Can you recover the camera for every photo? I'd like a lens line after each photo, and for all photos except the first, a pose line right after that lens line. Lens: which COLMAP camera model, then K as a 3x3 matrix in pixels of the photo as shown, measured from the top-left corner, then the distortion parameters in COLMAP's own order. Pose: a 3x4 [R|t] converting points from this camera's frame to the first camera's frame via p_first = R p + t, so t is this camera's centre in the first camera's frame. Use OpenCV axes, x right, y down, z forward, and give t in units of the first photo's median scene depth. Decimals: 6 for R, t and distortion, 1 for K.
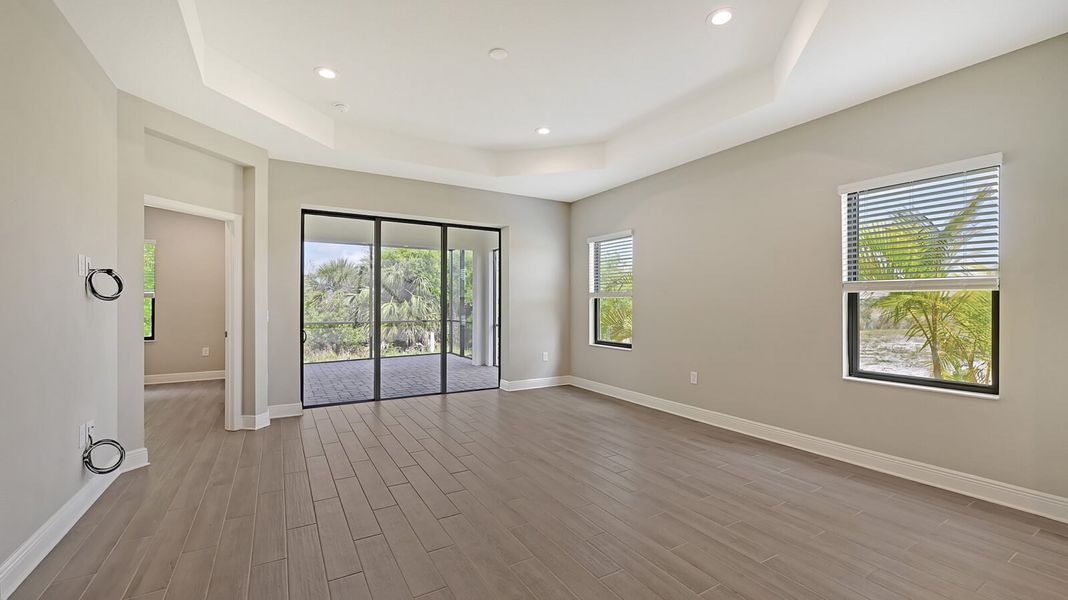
lens RADIAL K [[437.2, 0, 533.7], [0, 437.2, 300.8], [0, 0, 1]] dist [0.013351, -0.000130]
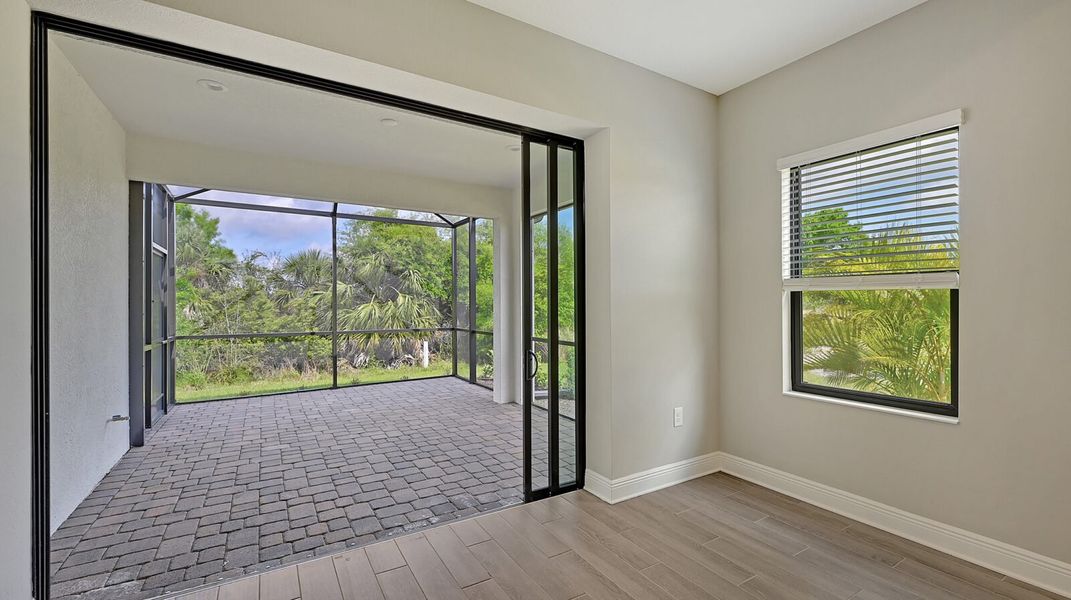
lens RADIAL K [[438.4, 0, 531.8], [0, 438.4, 309.8], [0, 0, 1]] dist [0.013351, -0.000130]
pose [[0.999805, 0.000240, 0.019732, -0.145814], [-0.000569, 0.999861, 0.016671, 0.006041], [-0.019725, -0.016679, 0.999666, 0.551686]]
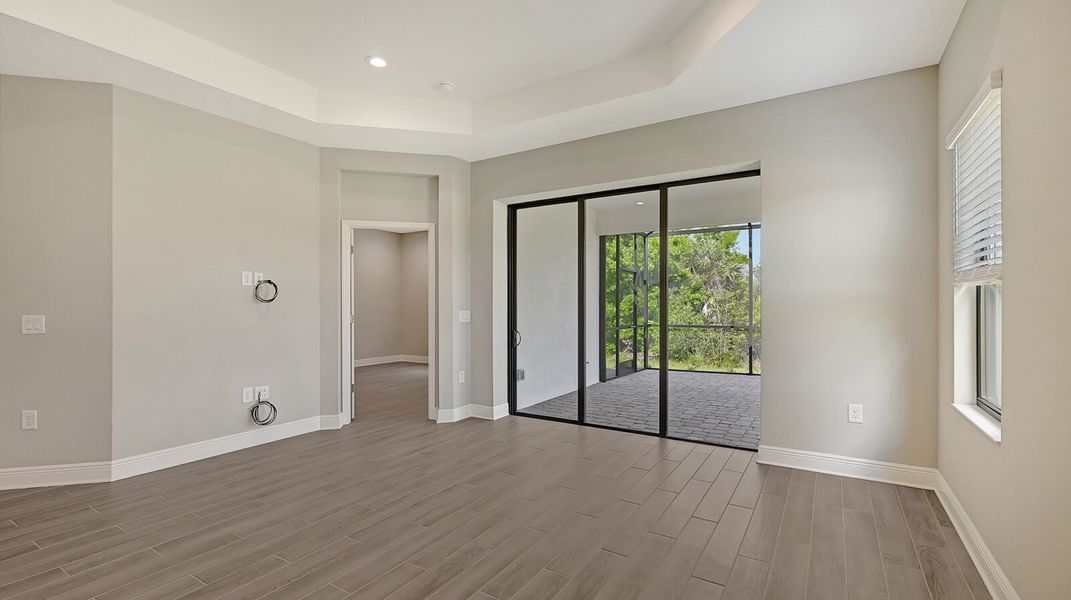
lens RADIAL K [[472.4, 0, 539.2], [0, 472.4, 302.0], [0, 0, 1]] dist [-0.000341, -0.000021]
pose [[0.457864, -0.007370, -0.888992, 0.339893], [0.010518, 0.999941, -0.002873, 0.005070], [0.888960, -0.008035, 0.457914, 0.477520]]
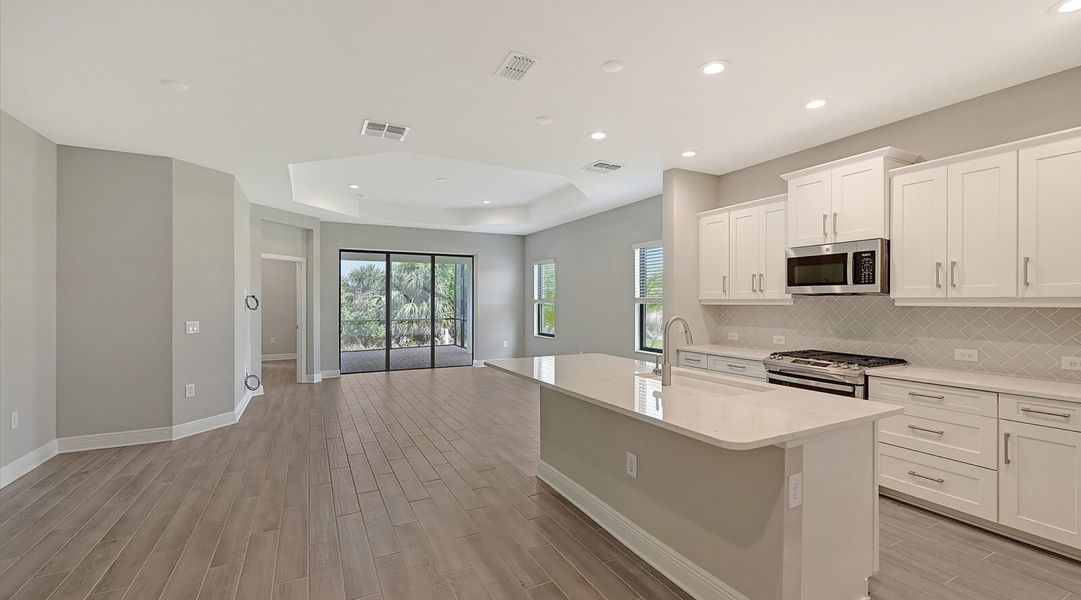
lens RADIAL K [[452.4, 0, 552.0], [0, 452.4, 299.2], [0, 0, 1]] dist [0.009592, -0.000726]
pose [[0.999285, -0.002005, -0.037768, 0.246945], [0.002126, 0.999993, 0.003163, -0.024983], [0.037761, -0.003241, 0.999282, -0.499268]]
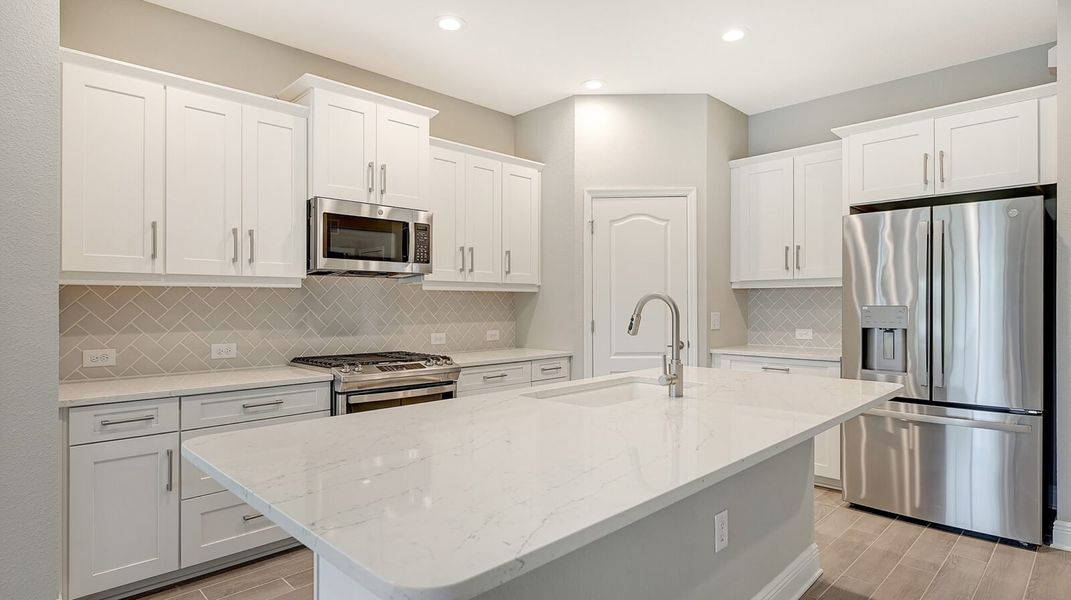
lens RADIAL K [[565.0, 0, 536.1], [0, 565.0, 305.7], [0, 0, 1]] dist [-0.004688, -0.000592]
pose [[-0.244324, -0.003228, 0.969688, 0.024031], [-0.003251, 0.999992, 0.002509, 0.000613], [-0.969688, -0.002540, -0.244333, 0.090766]]
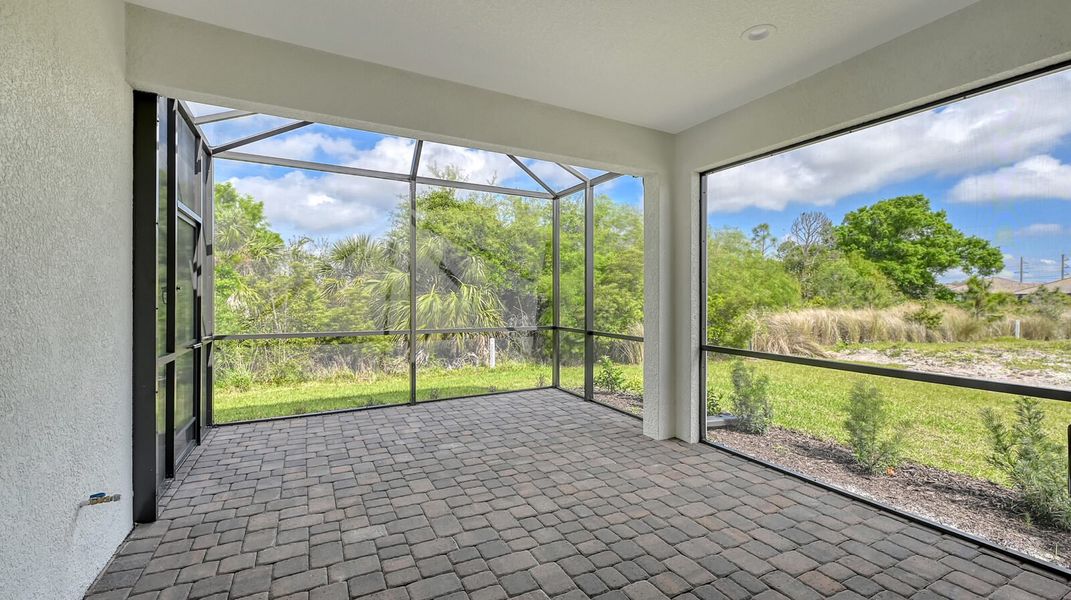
lens RADIAL K [[438.4, 0, 541.9], [0, 438.4, 306.3], [0, 0, 1]] dist [0.013351, -0.000130]
pose [[0.999424, 0.010998, -0.032115, -0.347576], [-0.010118, 0.999572, 0.027436, 0.007236], [0.032403, -0.027095, 0.999108, 0.832216]]
